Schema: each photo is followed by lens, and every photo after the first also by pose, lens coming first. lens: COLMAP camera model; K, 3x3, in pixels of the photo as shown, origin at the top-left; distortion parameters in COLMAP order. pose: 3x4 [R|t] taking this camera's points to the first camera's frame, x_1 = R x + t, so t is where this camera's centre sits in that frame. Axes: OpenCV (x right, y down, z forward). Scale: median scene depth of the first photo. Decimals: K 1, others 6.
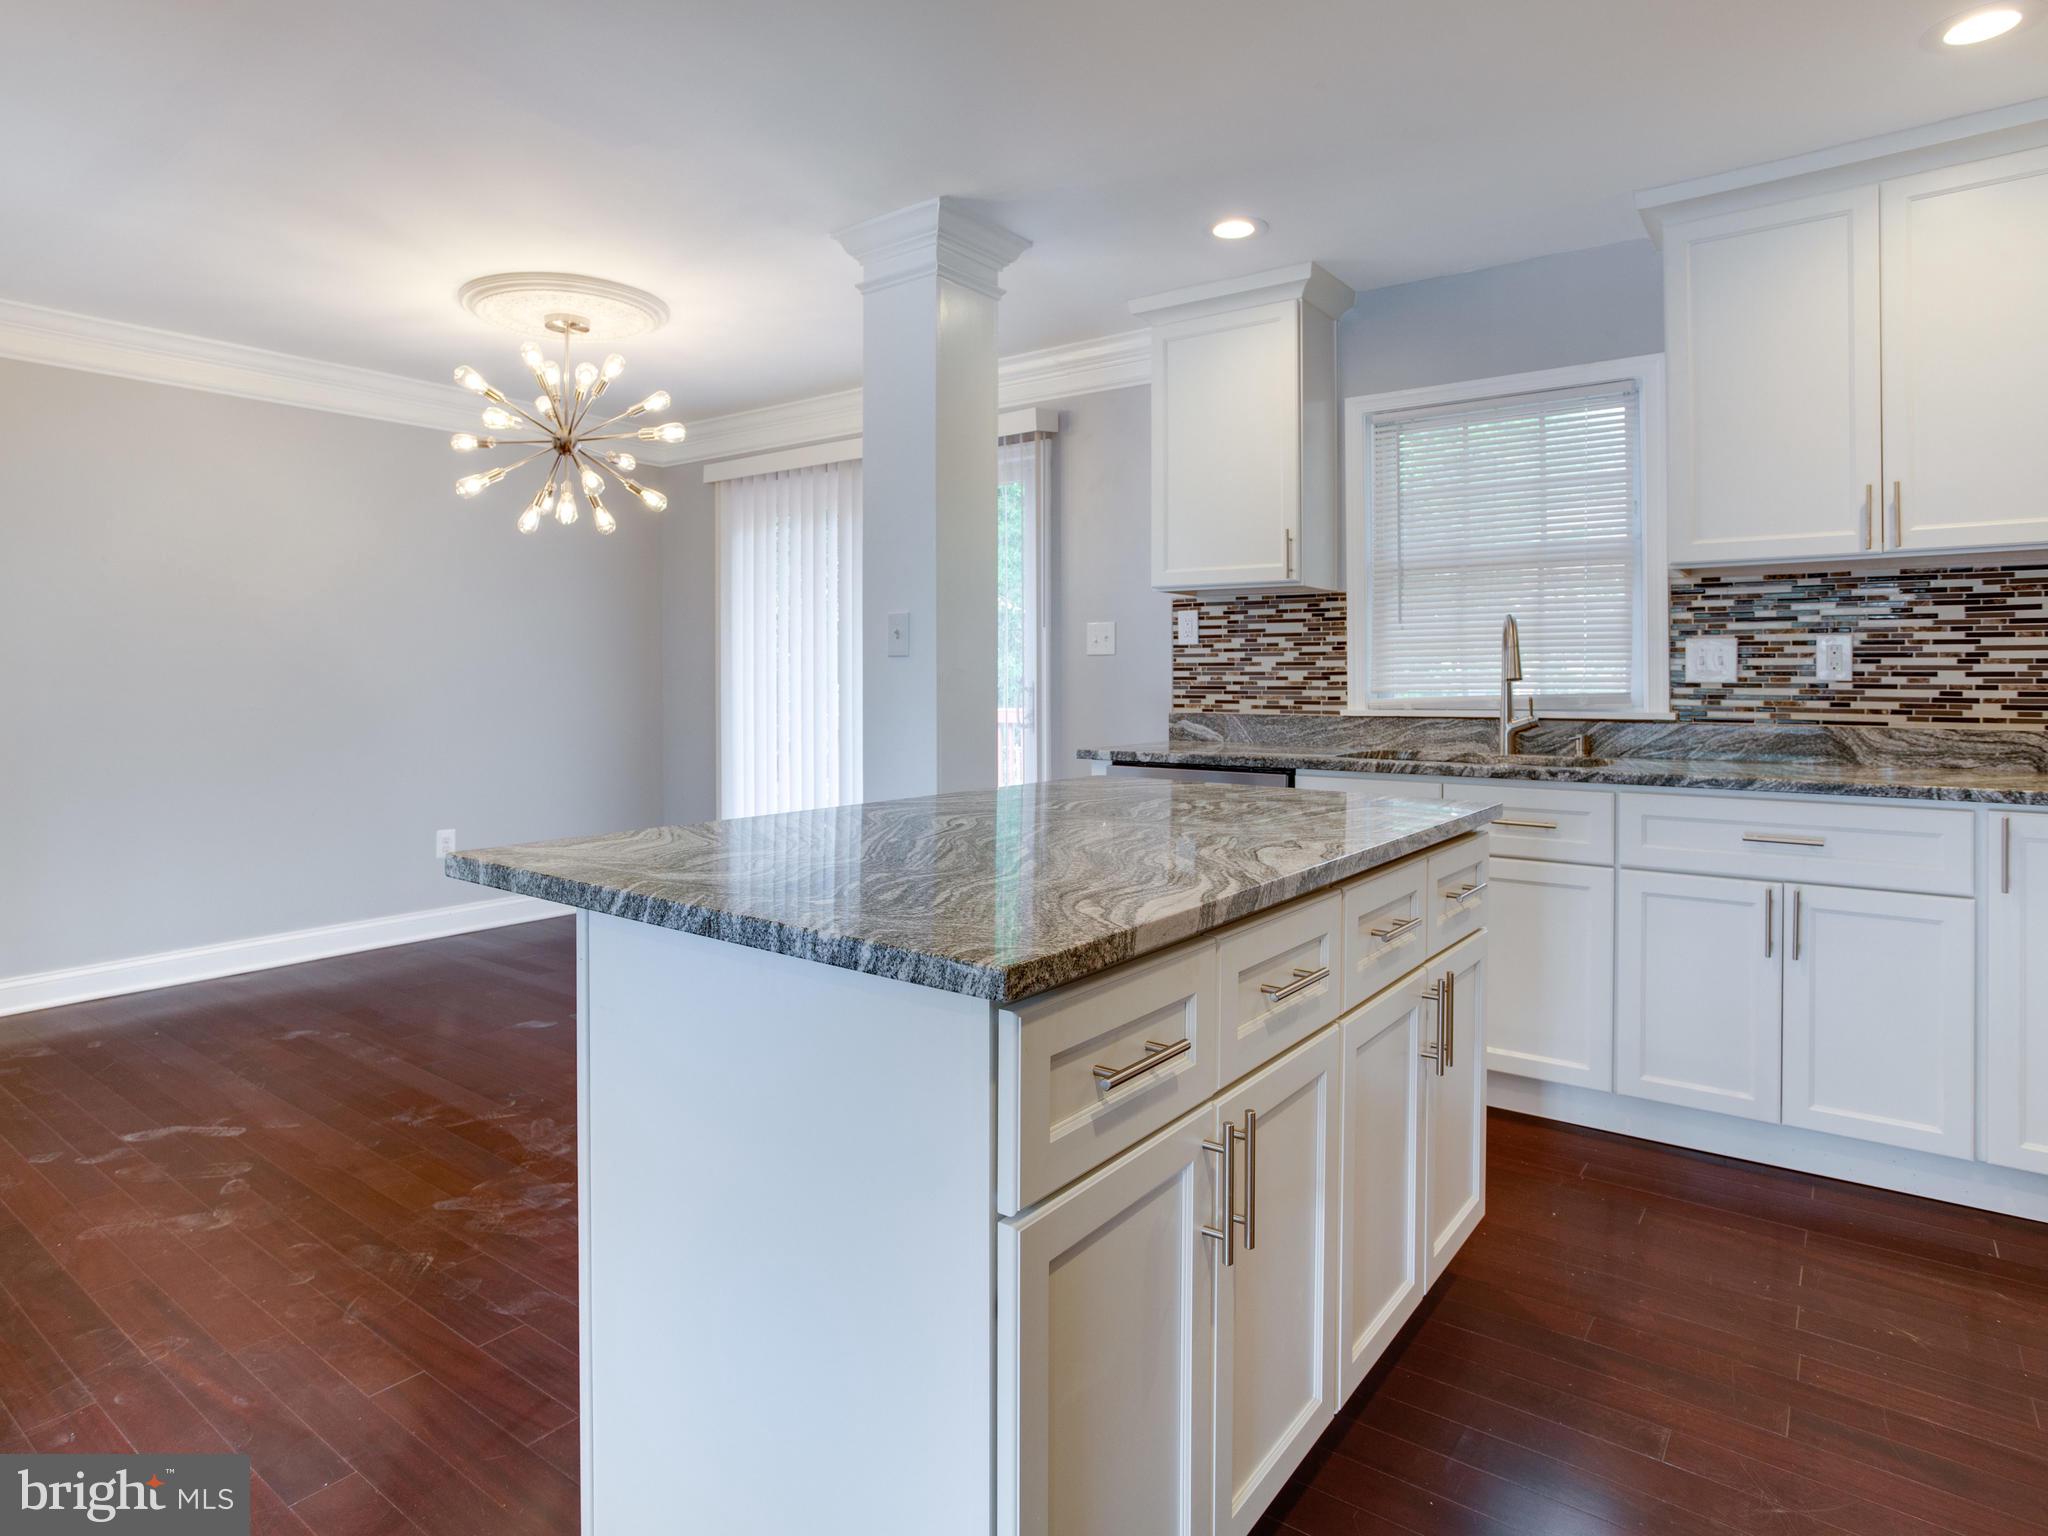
lens RADIAL K [[1138.9, 0, 1022.7], [0, 1138.9, 673.0], [0, 0, 1]] dist [-0.029675, -0.000596]
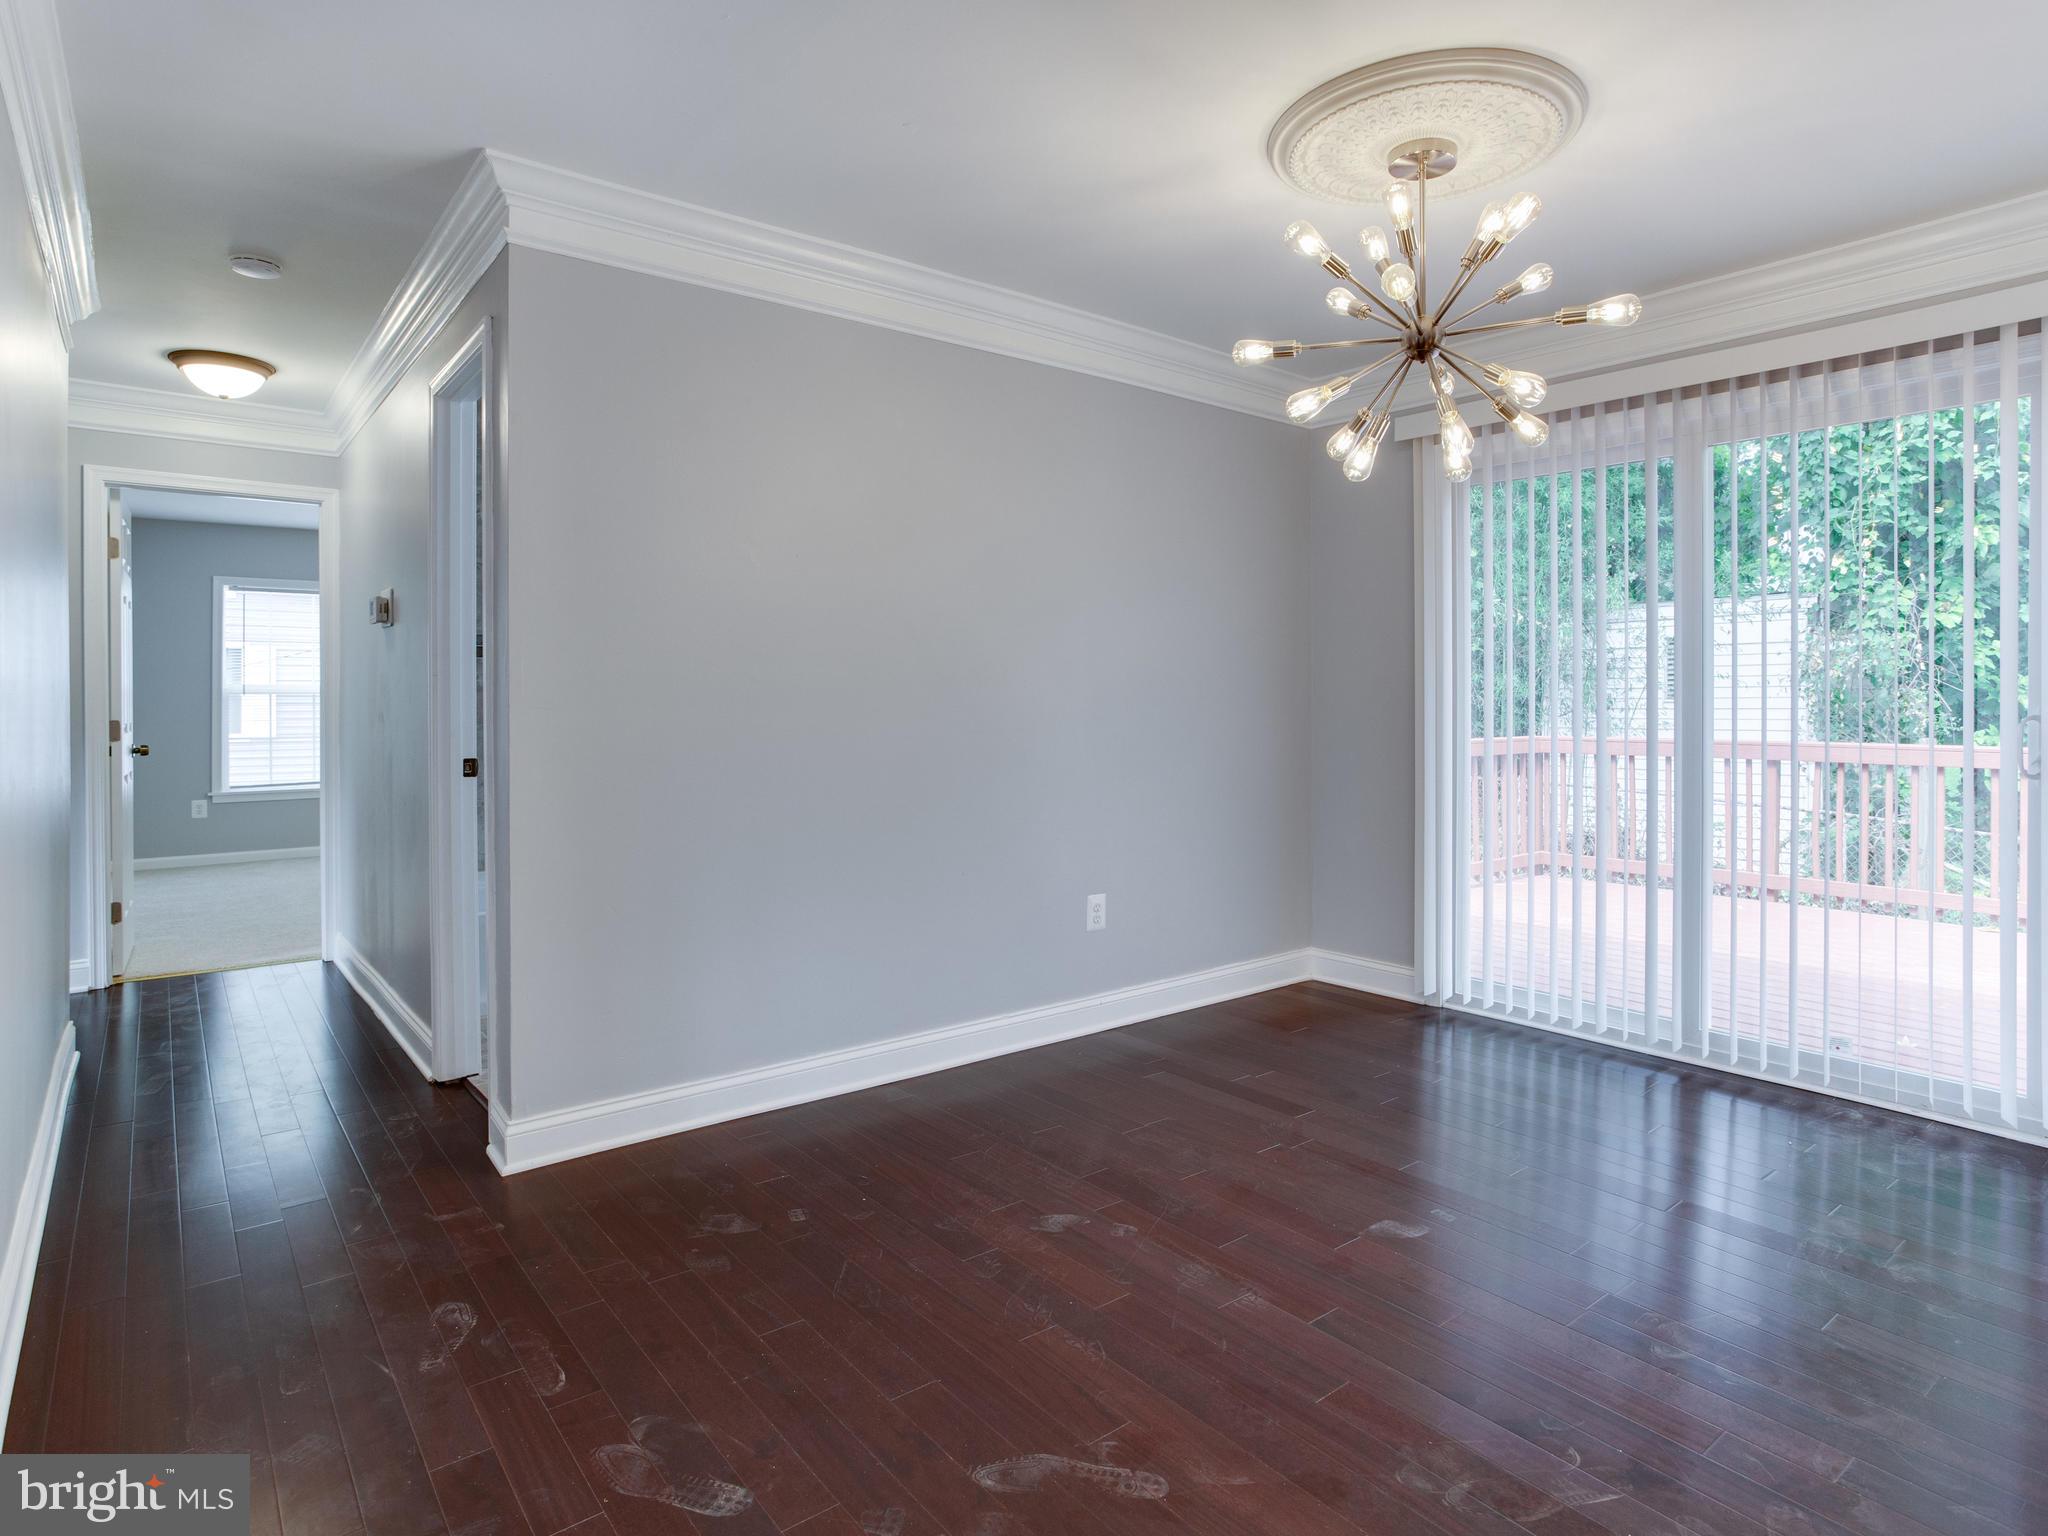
lens RADIAL K [[1138.9, 0, 1022.7], [0, 1138.9, 673.0], [0, 0, 1]] dist [-0.029675, -0.000596]
pose [[0.964287, 0.008052, -0.264737, -0.455309], [-0.014361, 0.999657, -0.021902, 0.008318], [0.264470, 0.024922, 0.964072, 0.308948]]
